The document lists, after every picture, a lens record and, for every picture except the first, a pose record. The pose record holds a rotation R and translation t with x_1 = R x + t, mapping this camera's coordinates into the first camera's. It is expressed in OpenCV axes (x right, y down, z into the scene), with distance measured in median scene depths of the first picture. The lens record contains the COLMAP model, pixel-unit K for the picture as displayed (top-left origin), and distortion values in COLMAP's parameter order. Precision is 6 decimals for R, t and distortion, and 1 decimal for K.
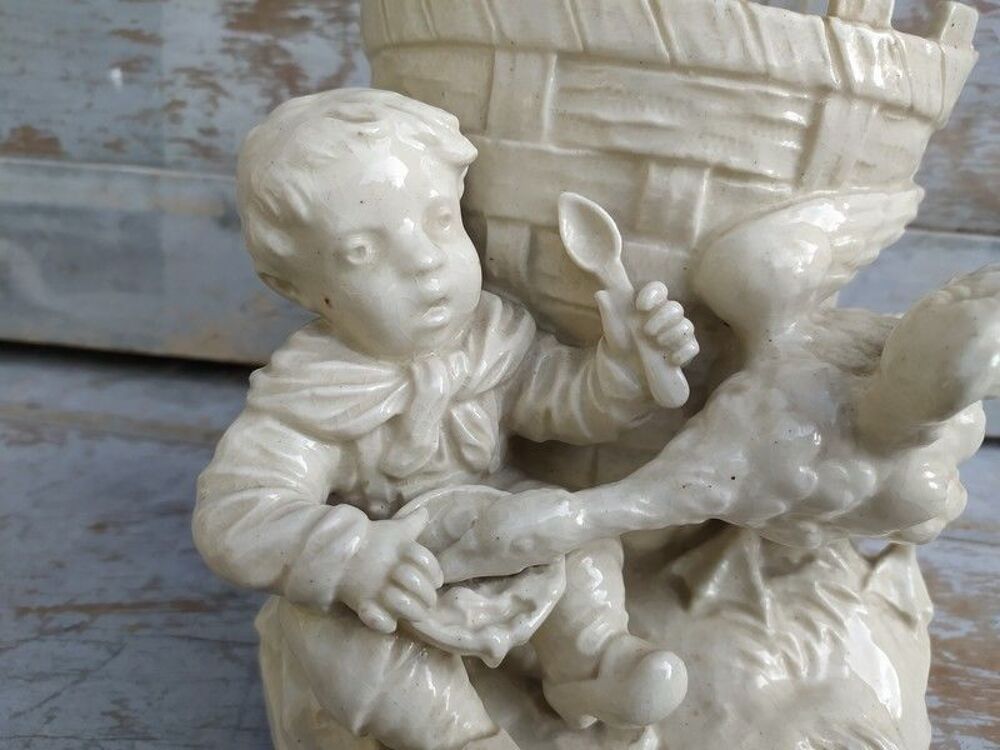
lens RADIAL K [[779.5, 0, 497.7], [0, 779.5, 379.7], [0, 0, 1]] dist [0.026825, -0.081268]
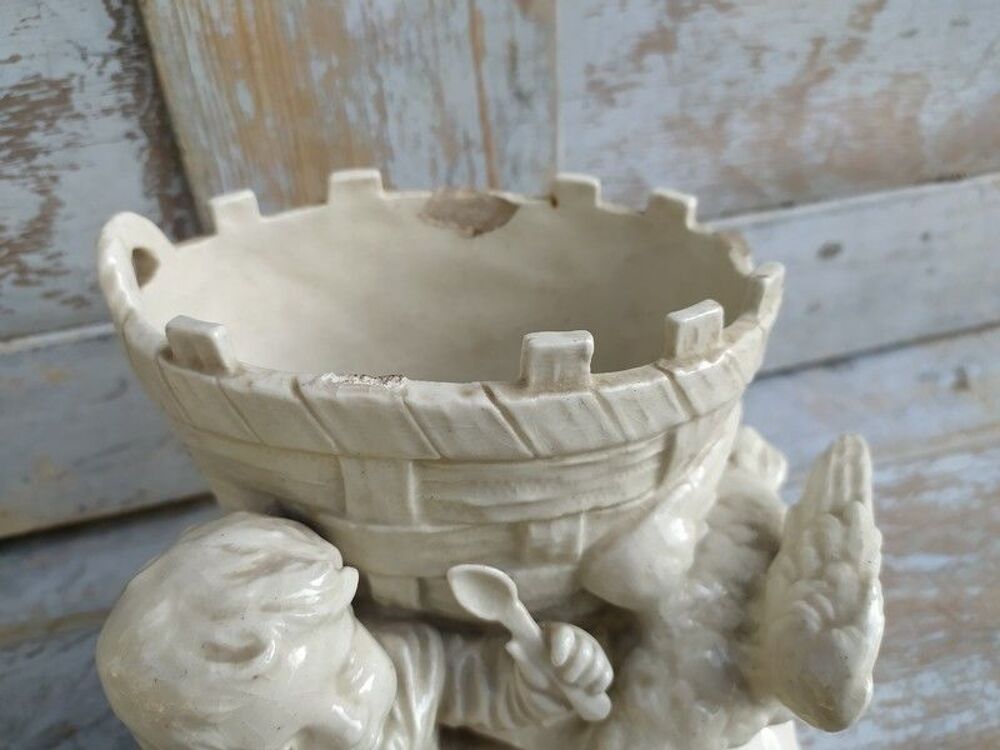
lens RADIAL K [[779.5, 0, 497.7], [0, 779.5, 379.7], [0, 0, 1]] dist [0.026825, -0.081268]
pose [[0.921959, -0.307984, 0.234812, -0.018827], [0.229999, 0.923217, 0.307847, -0.742081], [-0.311595, -0.229816, 0.922005, 0.127901]]
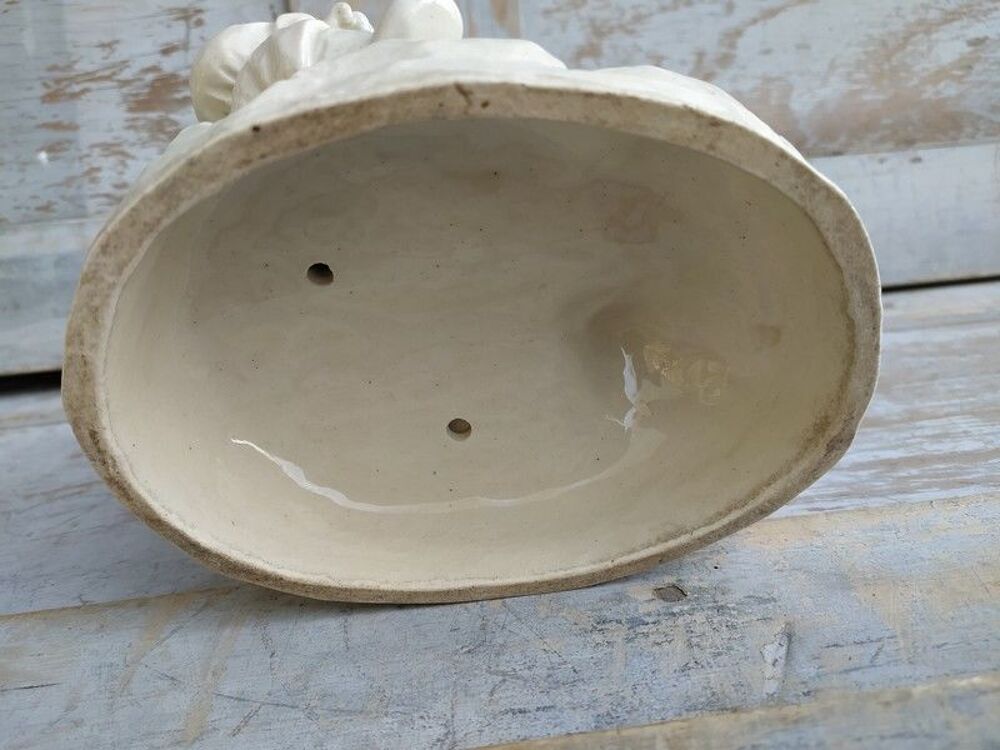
lens RADIAL K [[774.2, 0, 492.1], [0, 774.2, 380.2], [0, 0, 1]] dist [0.011242, -0.040278]
pose [[0.965982, -0.178578, 0.187053, -0.132513], [0.217980, 0.951440, -0.217363, 0.879726], [-0.139154, 0.250742, 0.958000, -0.566809]]
